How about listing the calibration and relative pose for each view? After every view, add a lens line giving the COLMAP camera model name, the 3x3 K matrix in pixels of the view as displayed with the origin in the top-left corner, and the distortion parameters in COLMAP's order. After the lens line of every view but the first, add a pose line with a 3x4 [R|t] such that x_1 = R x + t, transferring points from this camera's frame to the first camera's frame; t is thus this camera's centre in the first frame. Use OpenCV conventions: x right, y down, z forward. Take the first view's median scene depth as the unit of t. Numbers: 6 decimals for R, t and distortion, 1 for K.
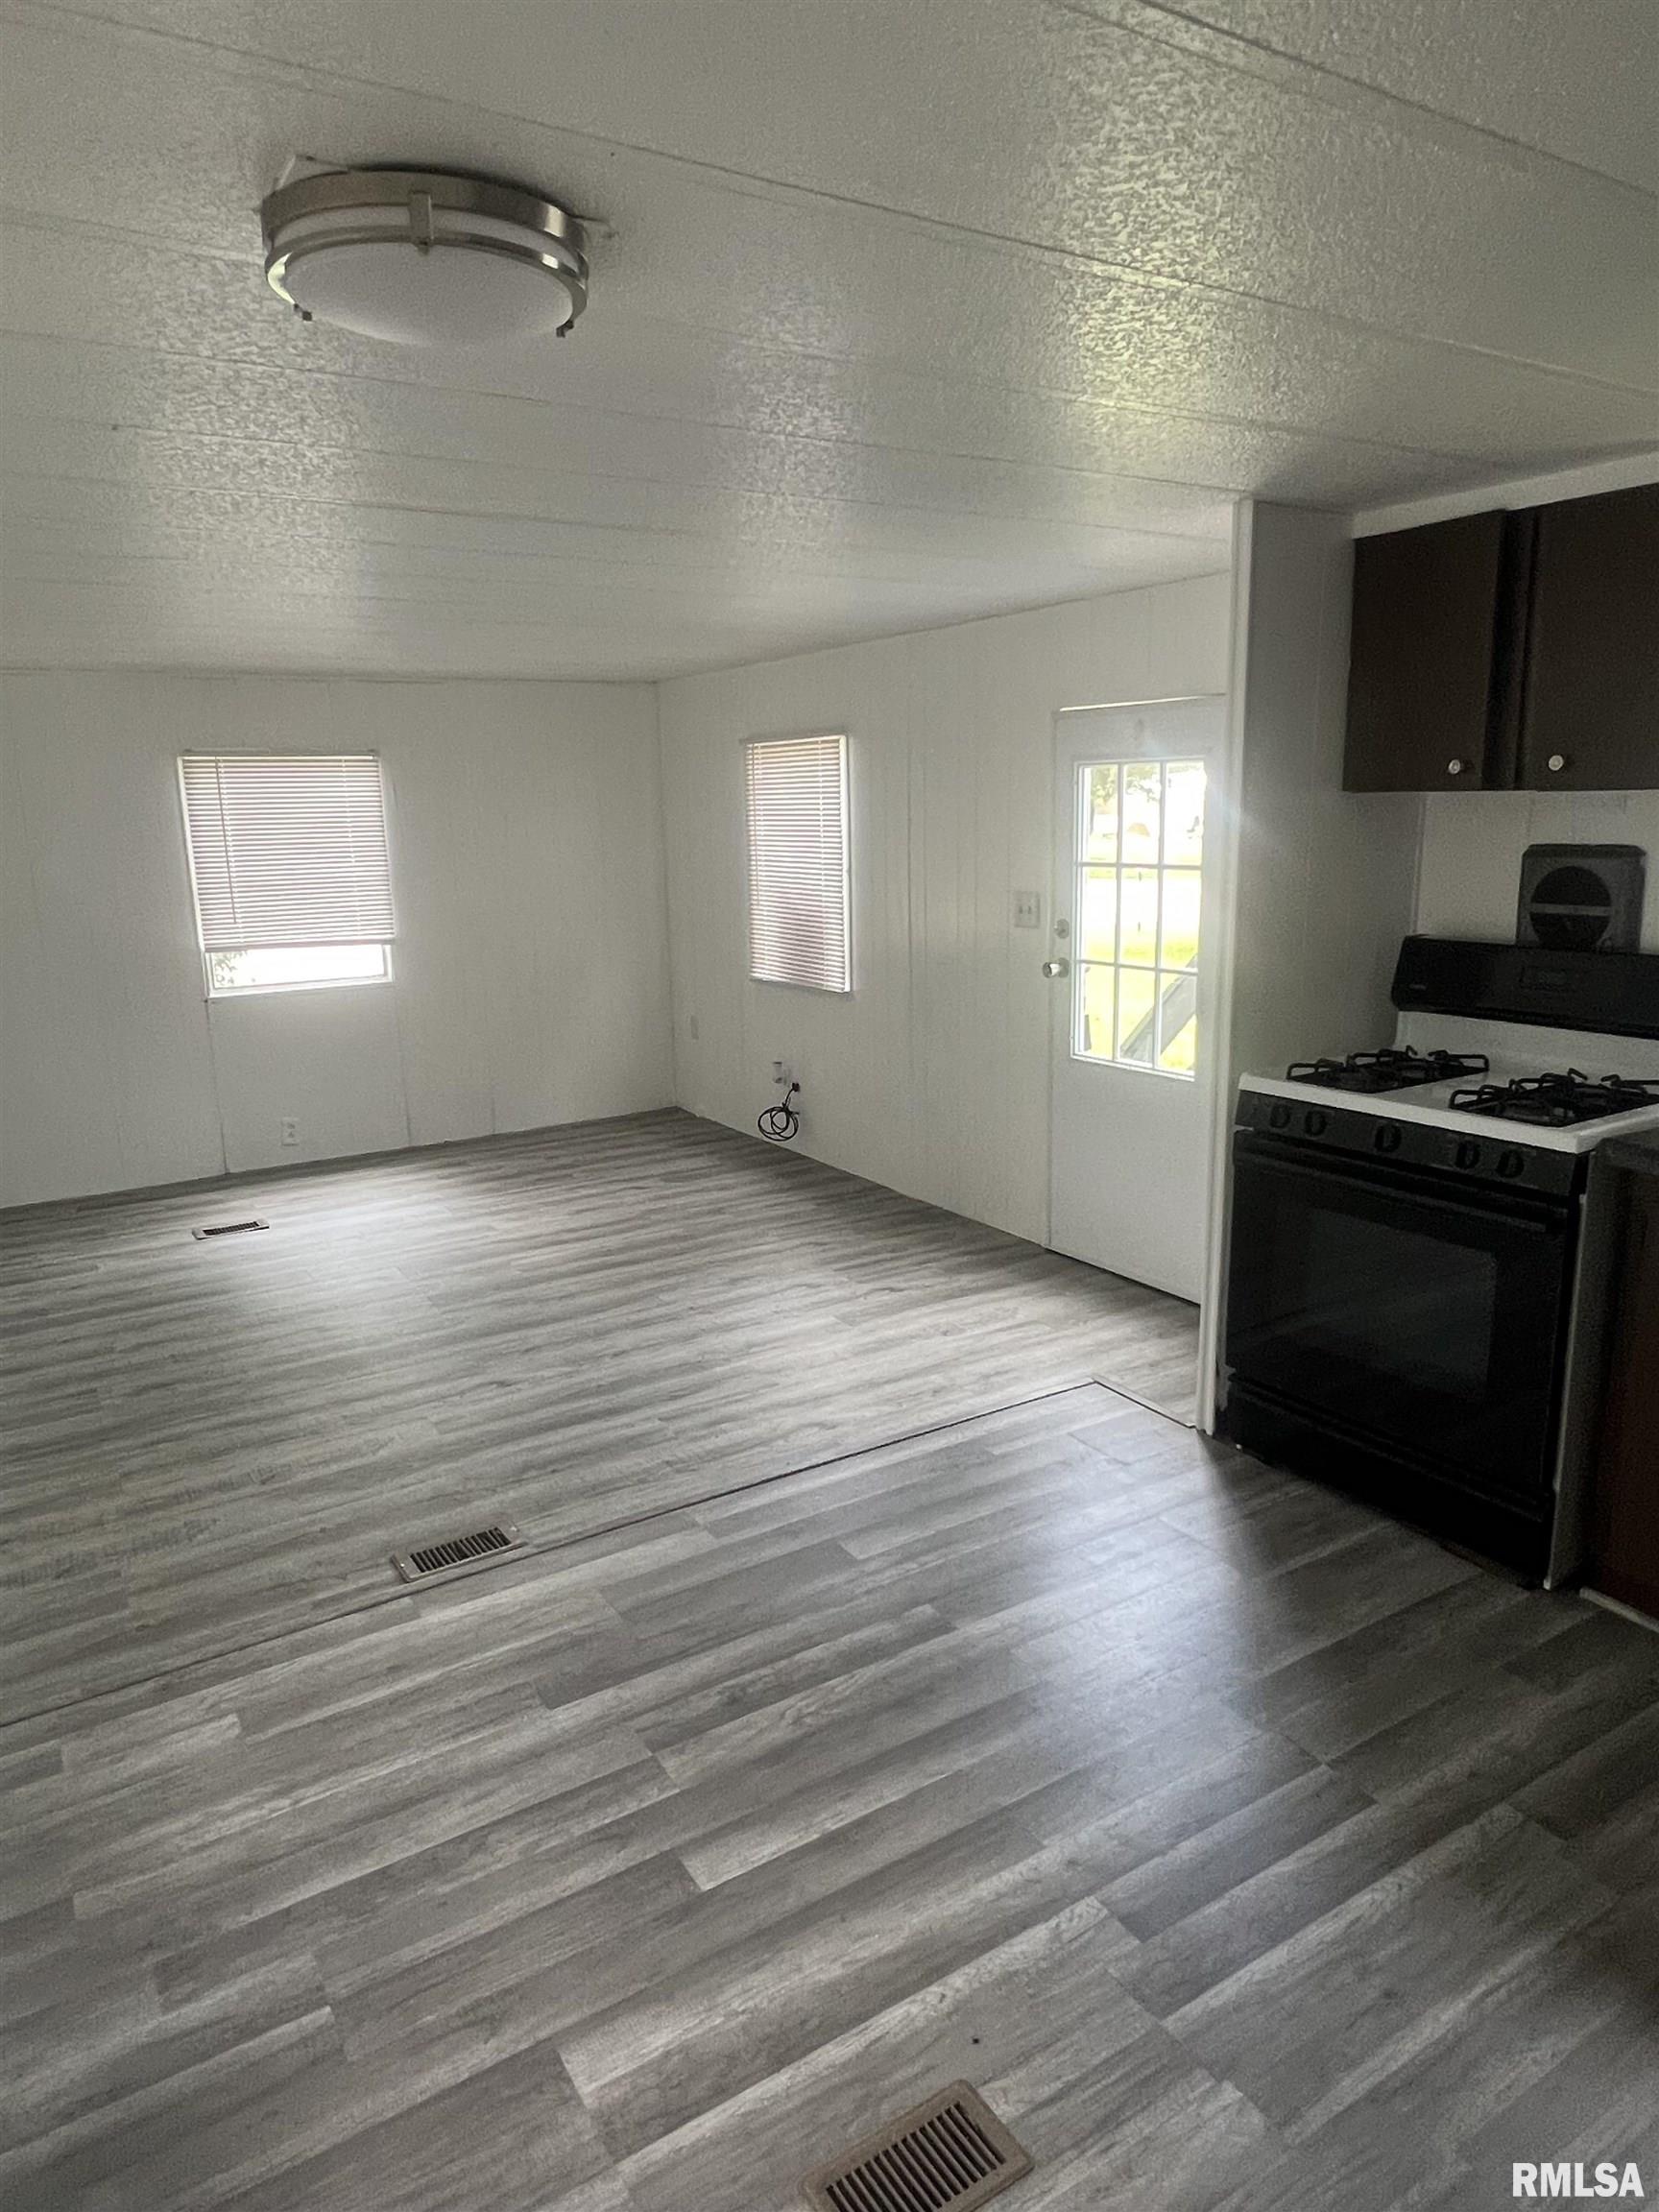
lens RADIAL K [[1401.5, 0, 836.8], [0, 1401.5, 1108.7], [0, 0, 1]] dist [-0.003643, 0.000632]
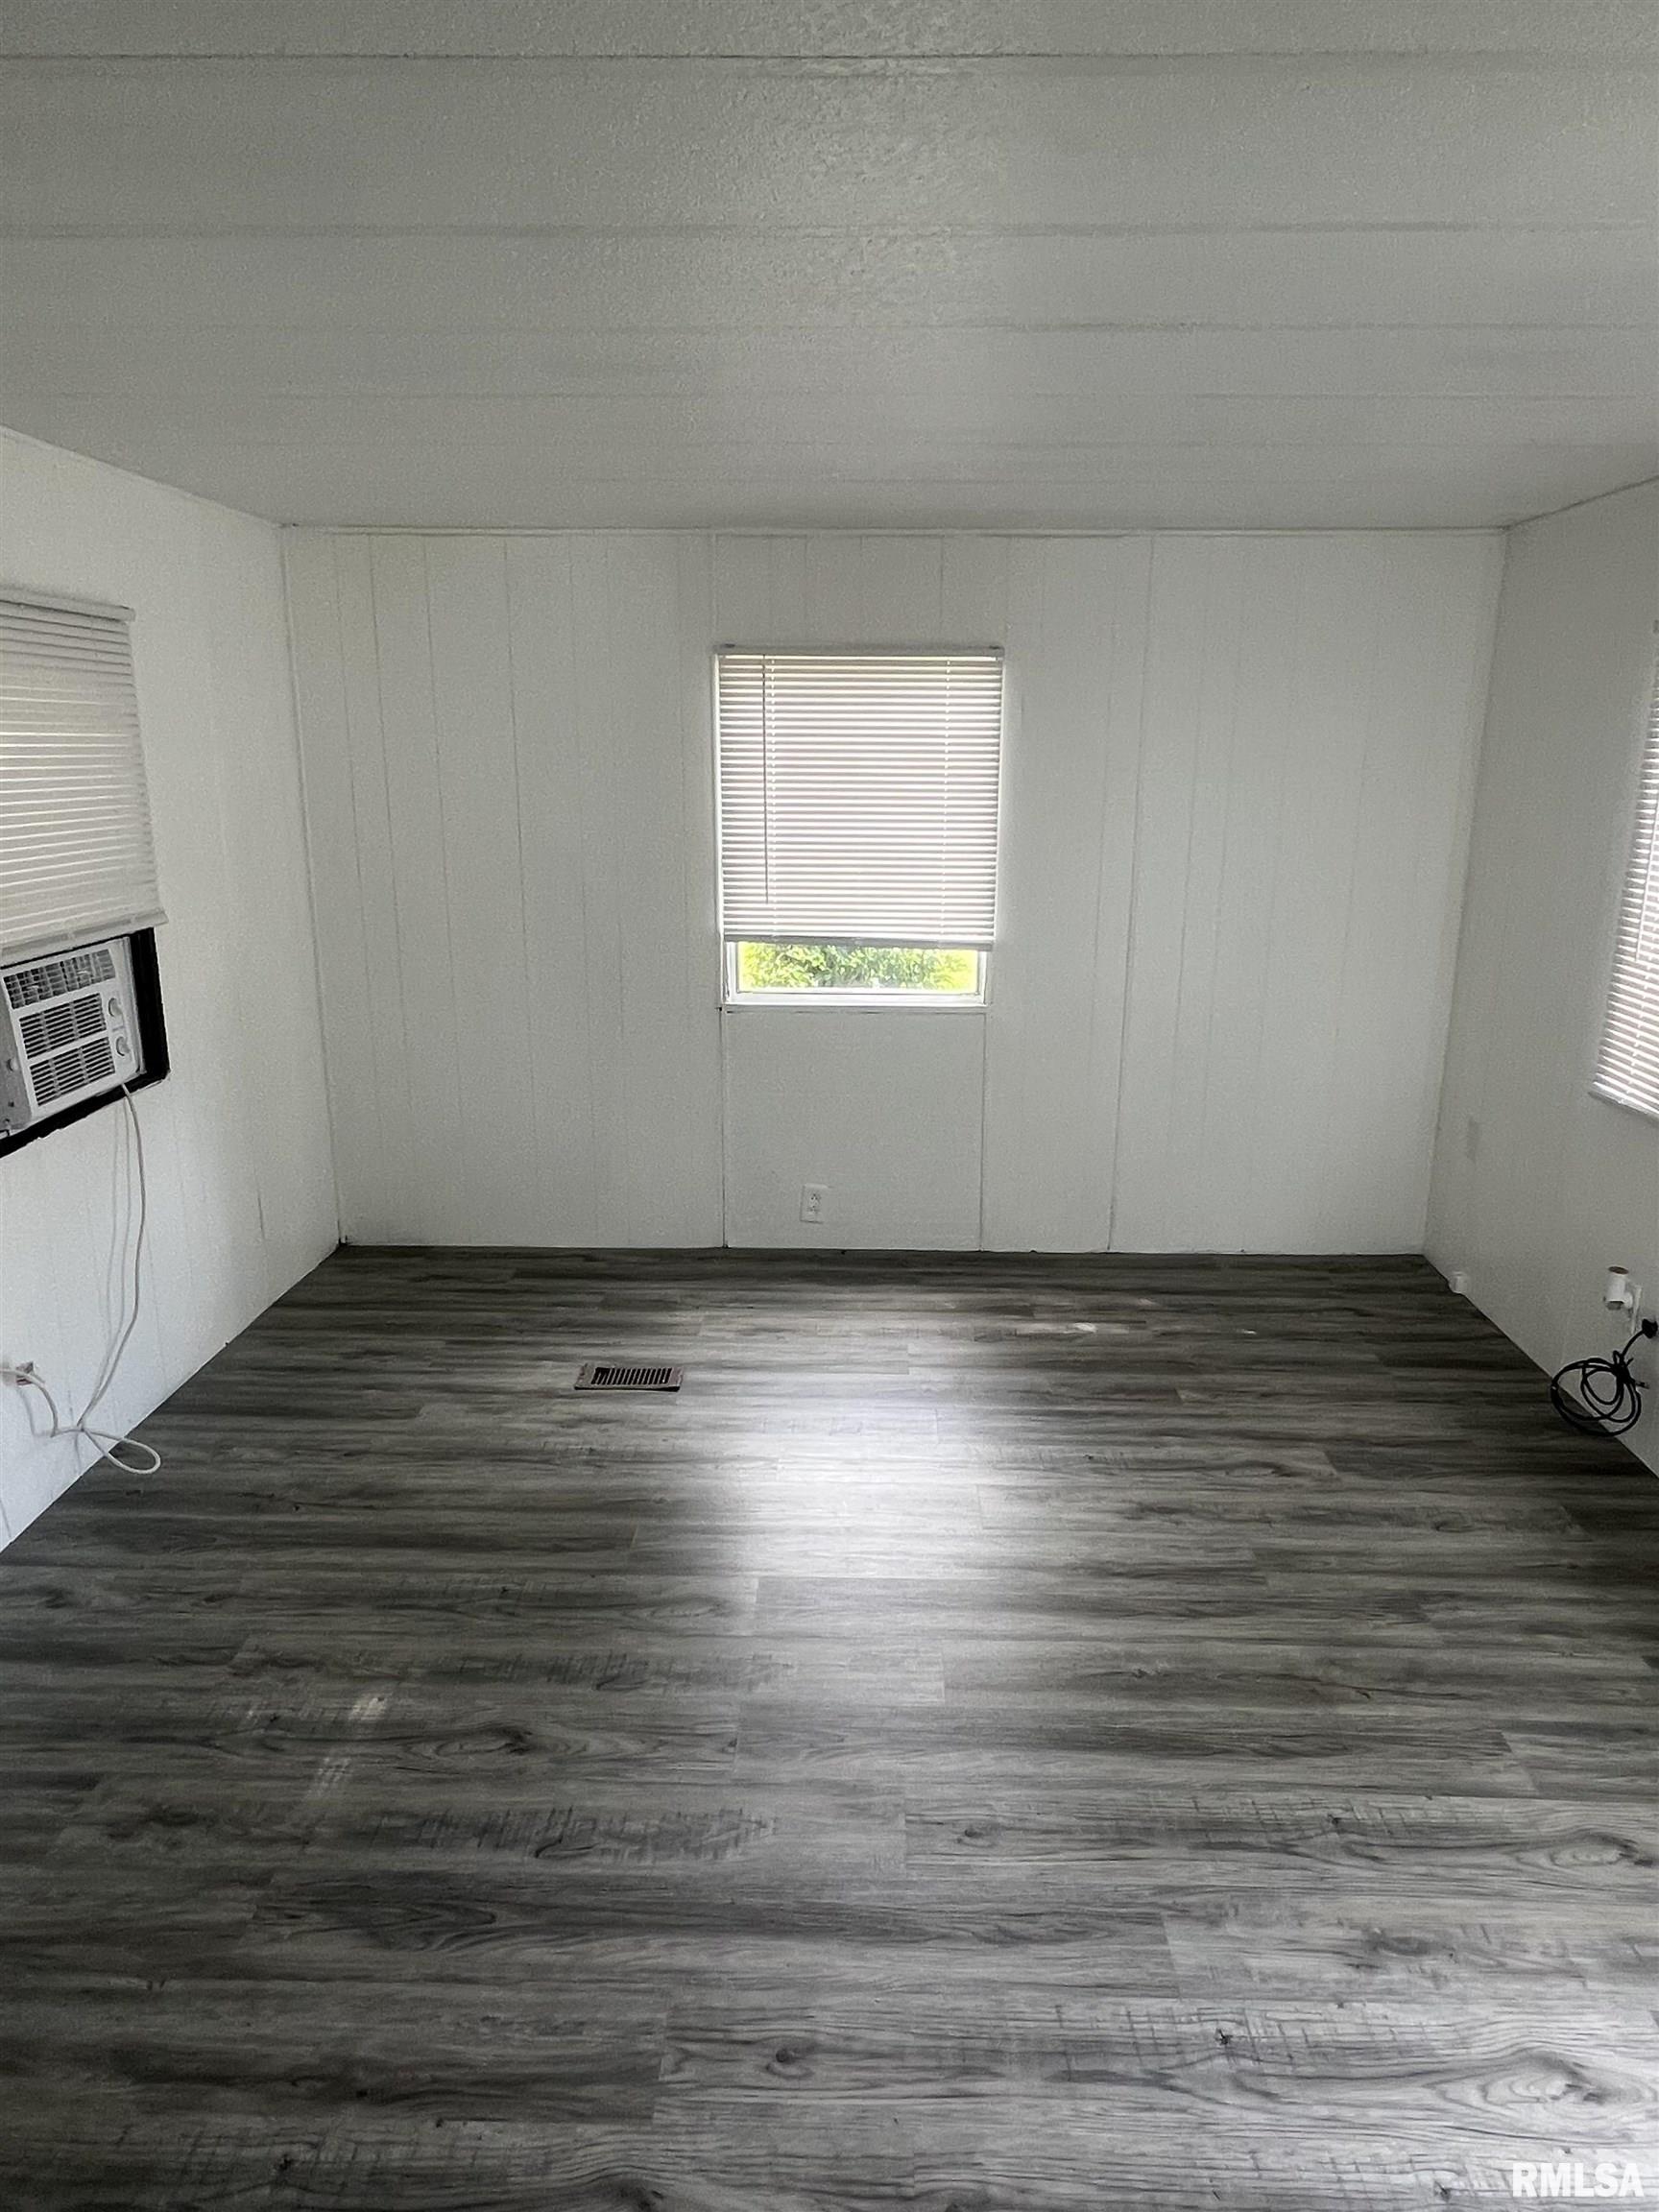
lens RADIAL K [[1401.5, 0, 836.8], [0, 1401.5, 1108.7], [0, 0, 1]] dist [-0.003643, 0.000632]
pose [[0.834574, 0.168210, -0.524587, -0.048333], [-0.143124, 0.985750, 0.088385, -0.201926], [0.531979, 0.001318, 0.846757, 0.896023]]
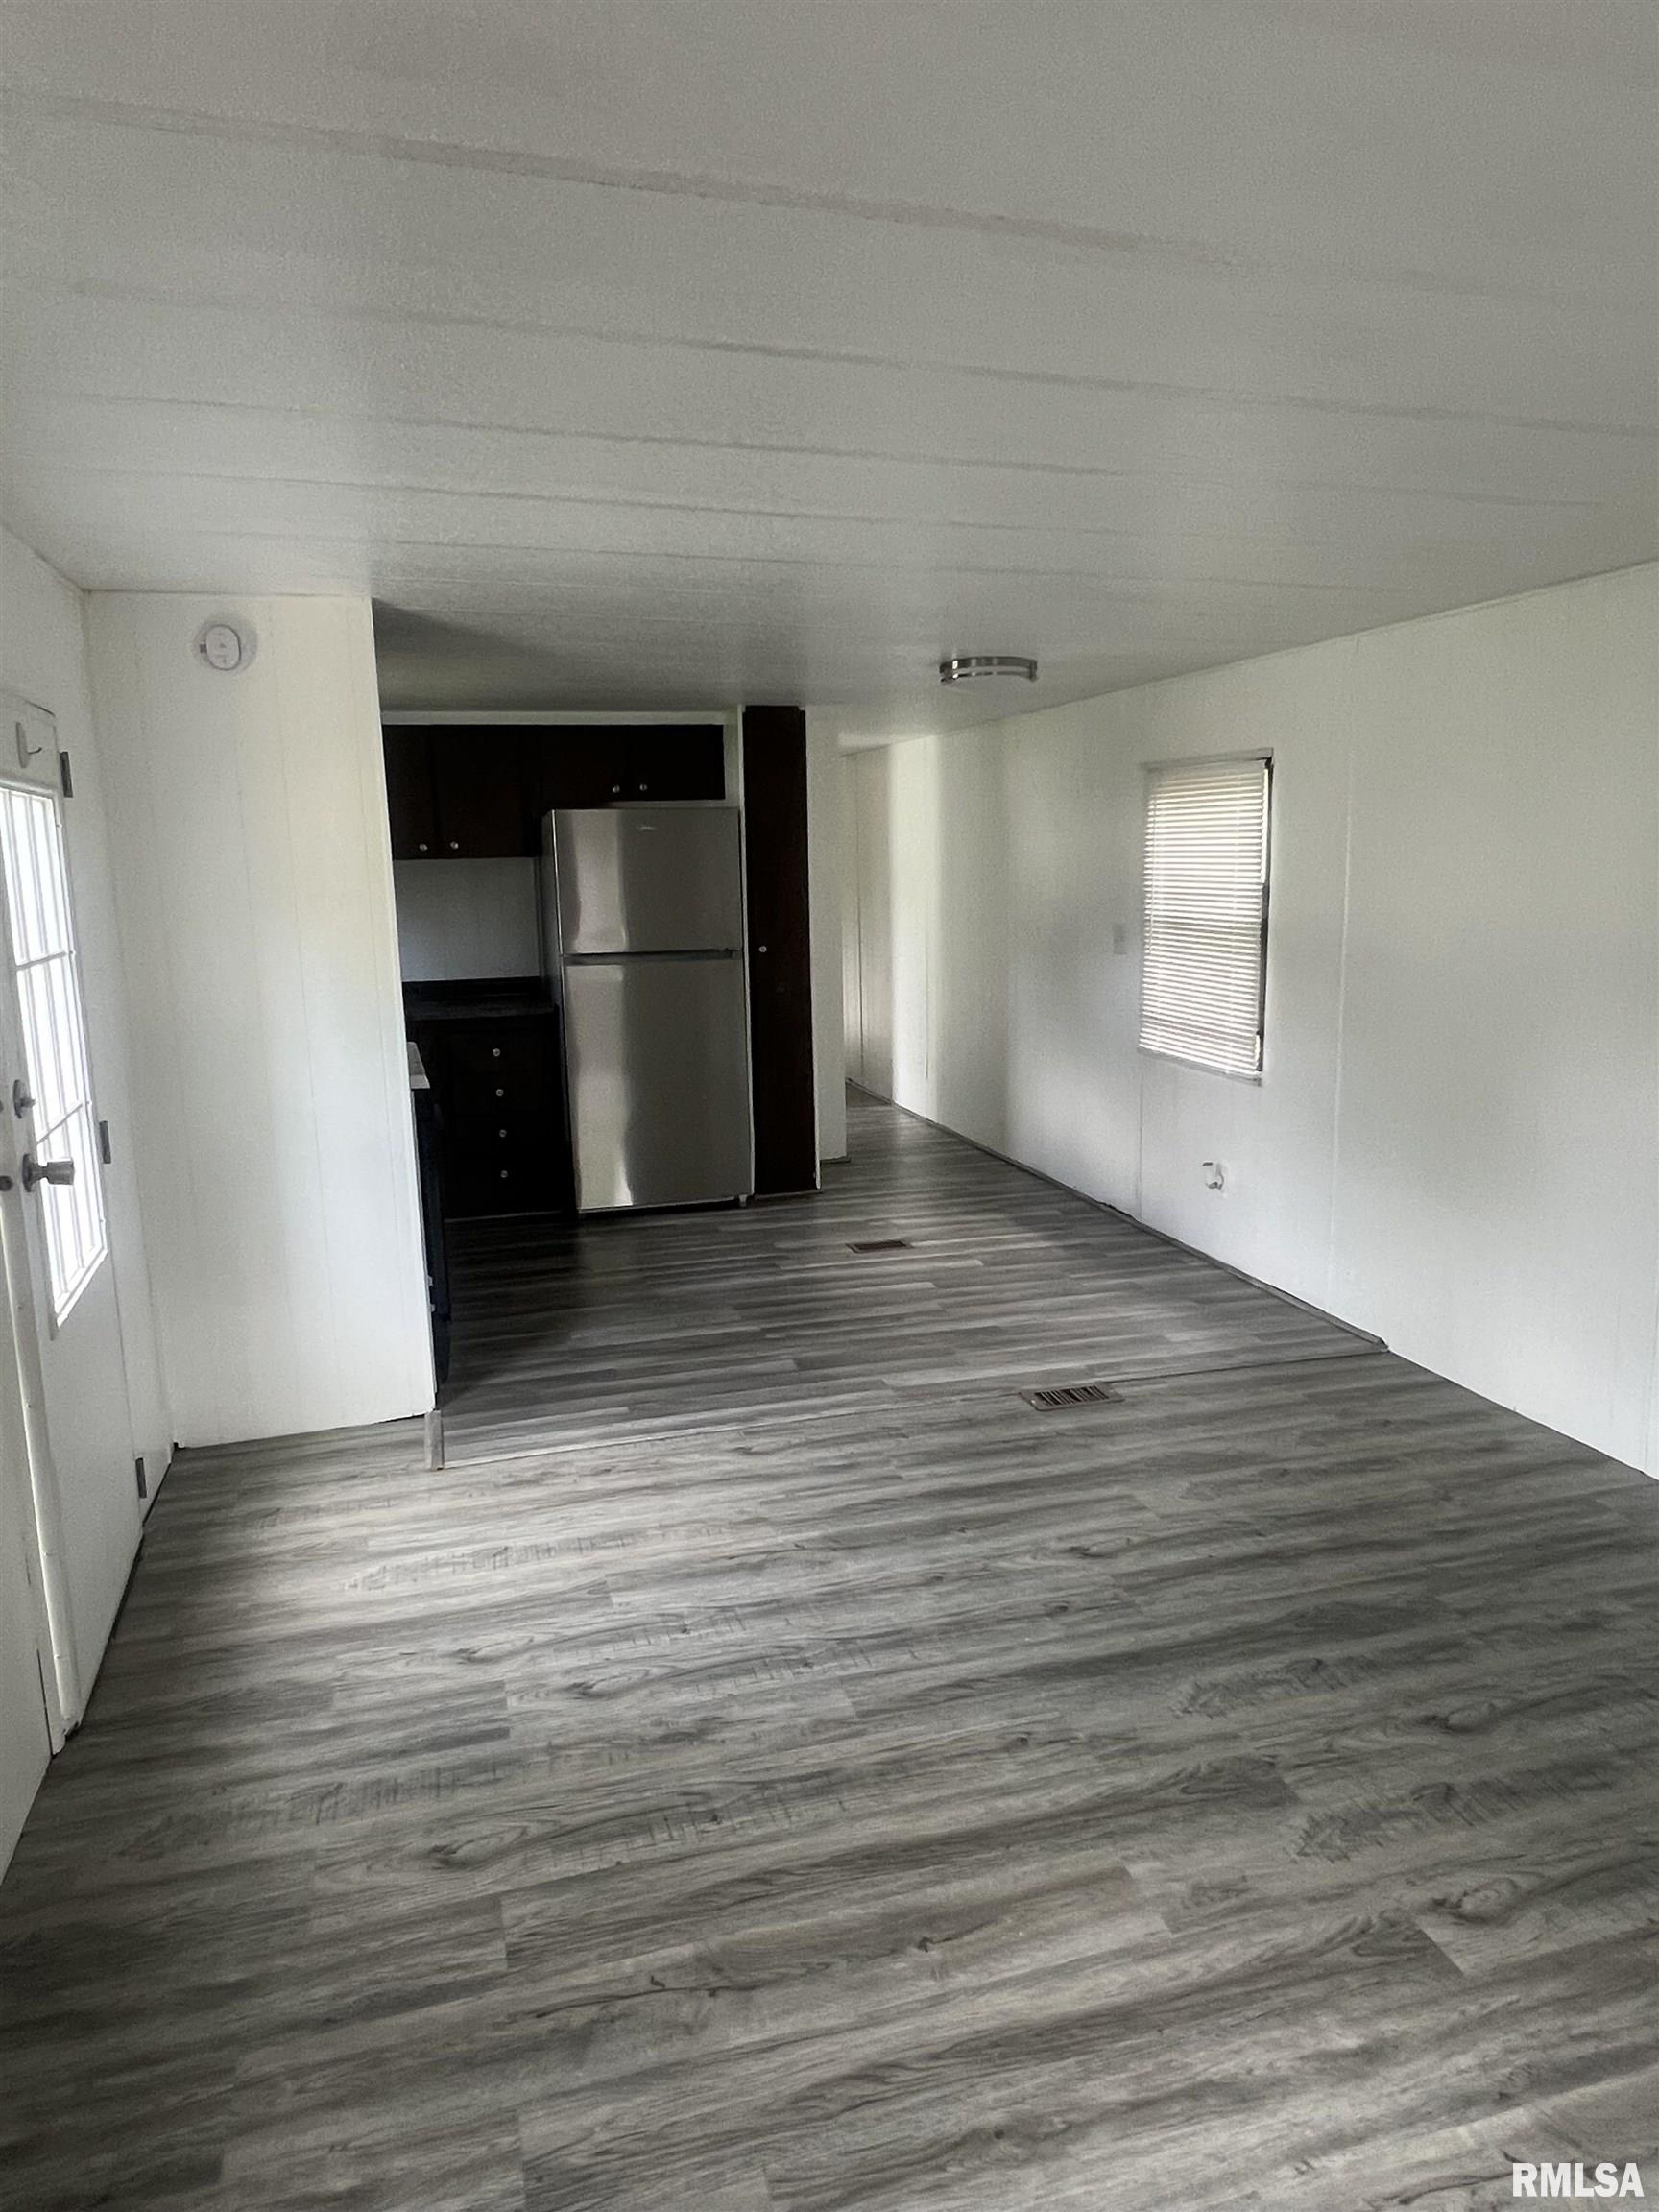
lens RADIAL K [[1401.5, 0, 836.8], [0, 1401.5, 1108.7], [0, 0, 1]] dist [-0.003643, 0.000632]
pose [[-0.963563, -0.010717, 0.267266, -0.405972], [0.092206, 0.924644, 0.369502, -0.442257], [-0.251086, 0.380682, -0.889965, 2.129506]]
